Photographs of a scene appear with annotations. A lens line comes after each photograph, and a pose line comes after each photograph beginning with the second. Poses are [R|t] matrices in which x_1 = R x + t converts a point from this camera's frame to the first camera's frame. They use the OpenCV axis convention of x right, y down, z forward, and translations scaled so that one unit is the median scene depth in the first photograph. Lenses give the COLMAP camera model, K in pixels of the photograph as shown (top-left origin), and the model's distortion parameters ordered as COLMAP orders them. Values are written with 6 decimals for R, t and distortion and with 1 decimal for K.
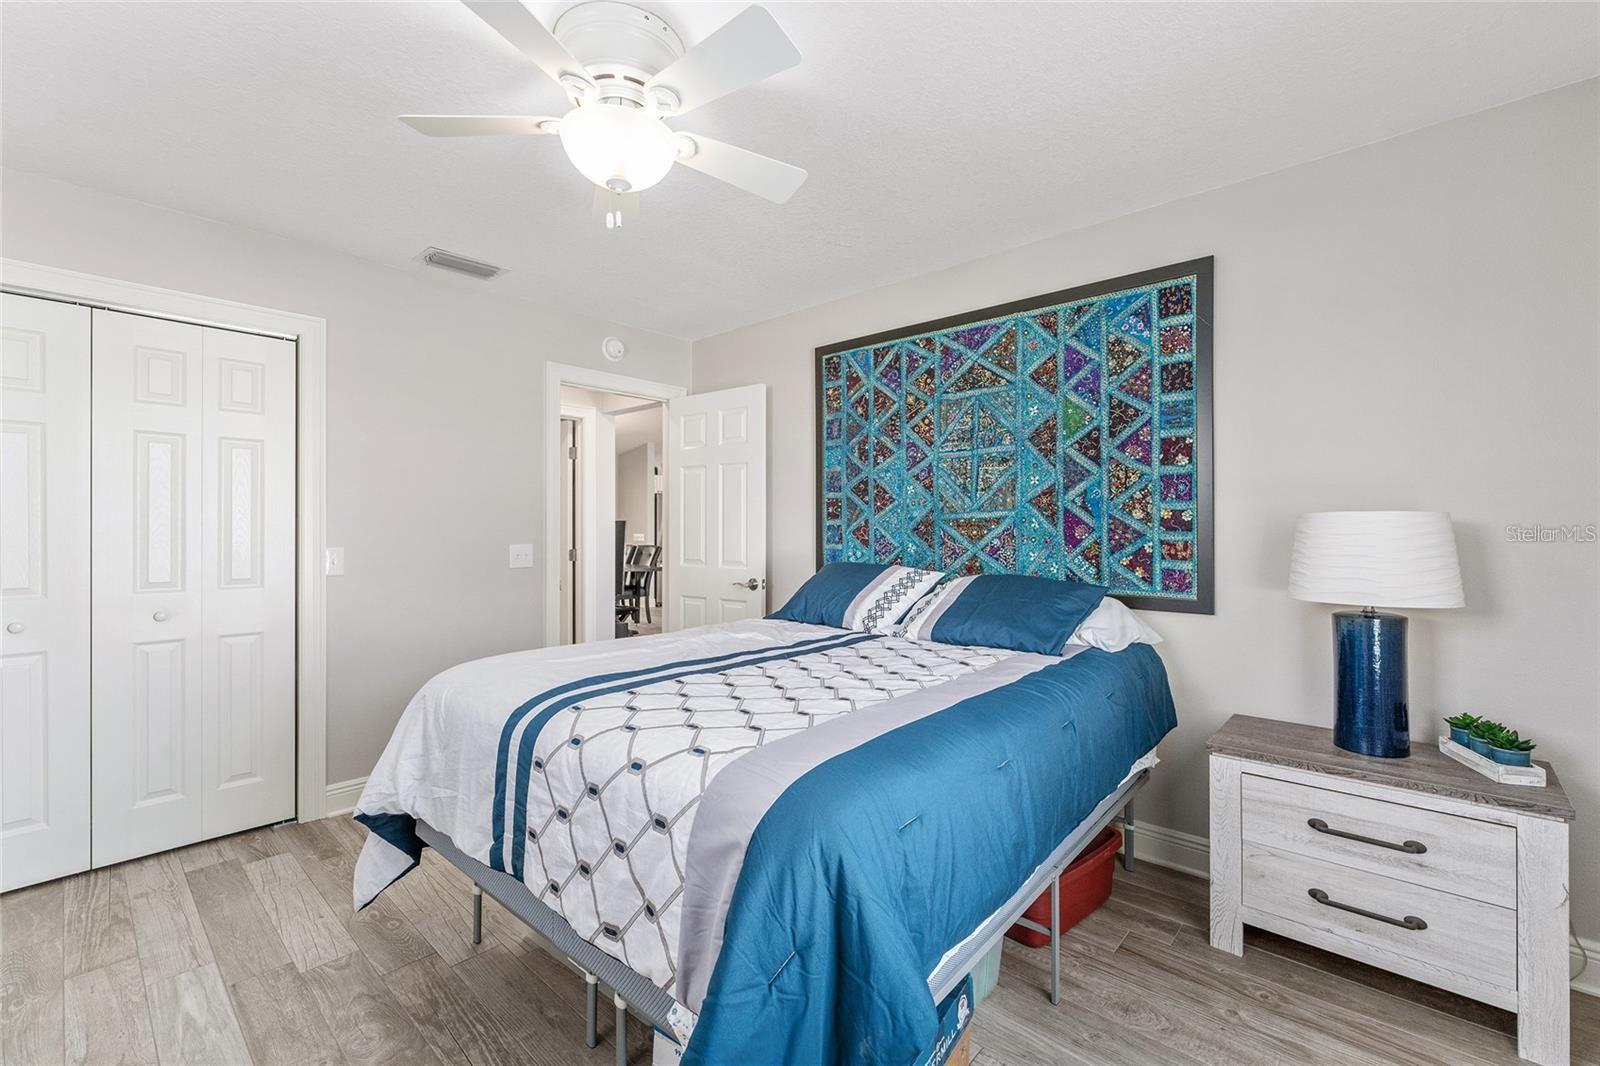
lens RADIAL K [[685.9, 0, 799.1], [0, 685.9, 532.2], [0, 0, 1]] dist [-0.002441, 0.000668]
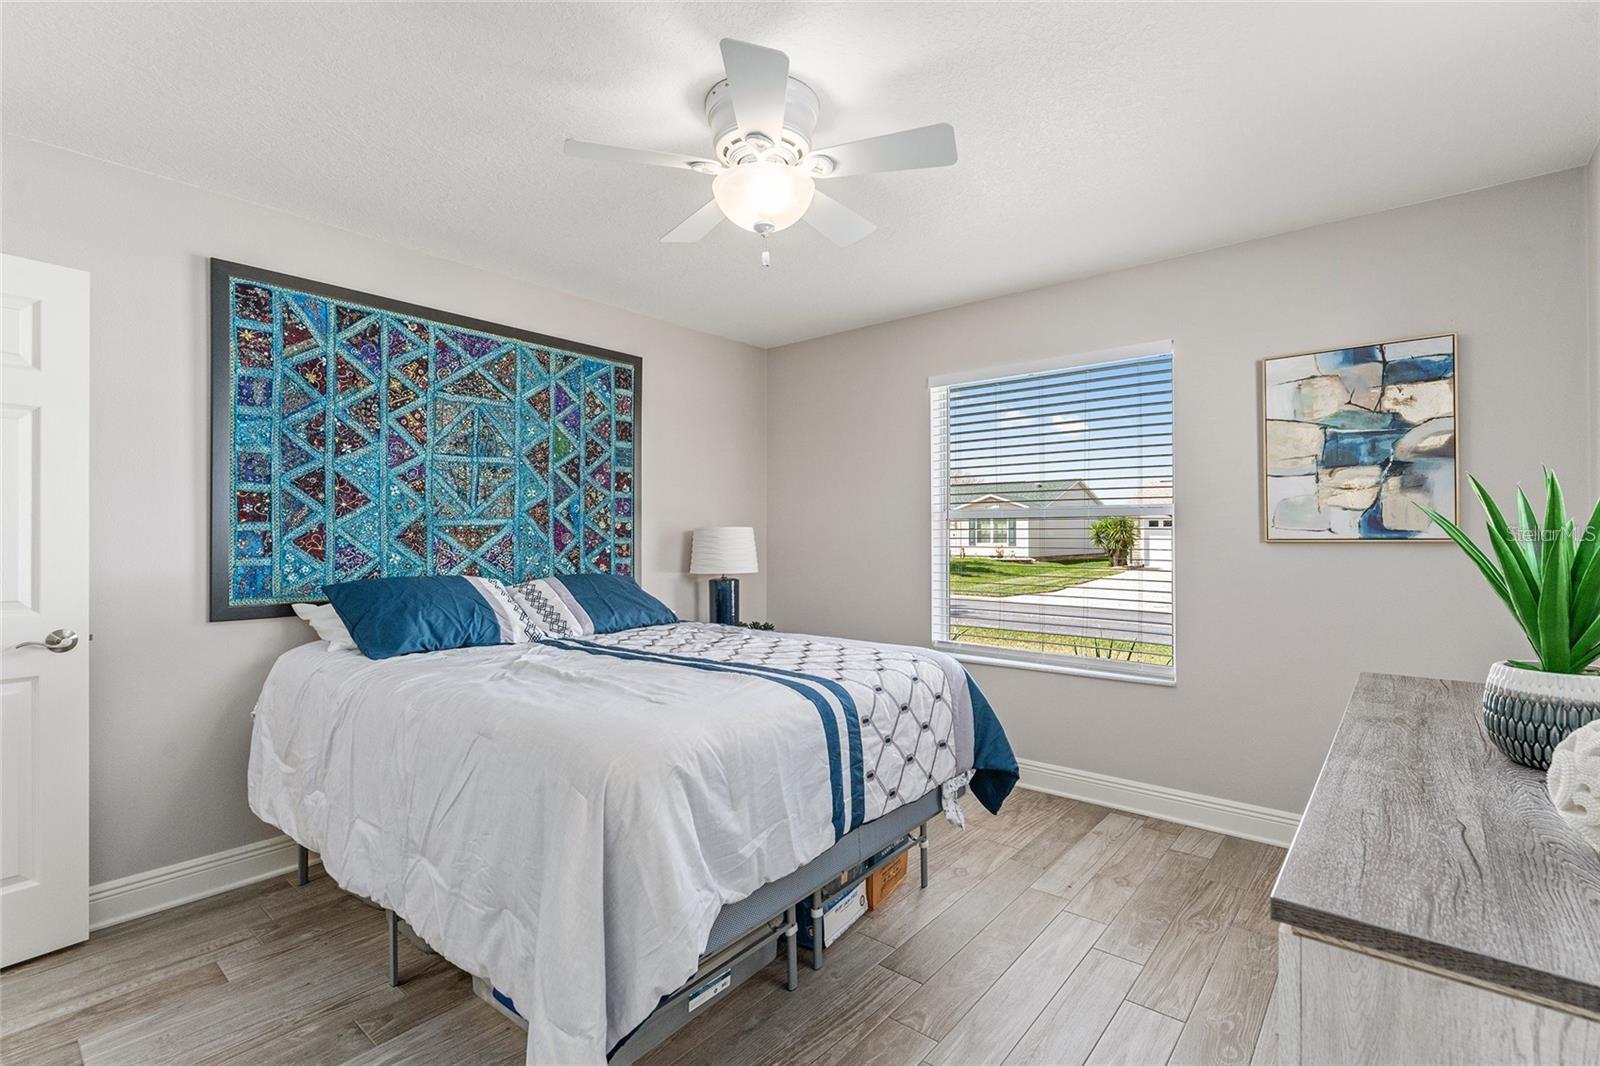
lens RADIAL K [[743.2, 0, 798.9], [0, 743.2, 530.1], [0, 0, 1]] dist [0.006179, -0.003182]
pose [[-0.049885, 0.004746, 0.998744, -0.906533], [0.003508, 0.999983, -0.004577, -0.007280], [-0.998749, 0.003275, -0.049901, 0.618123]]
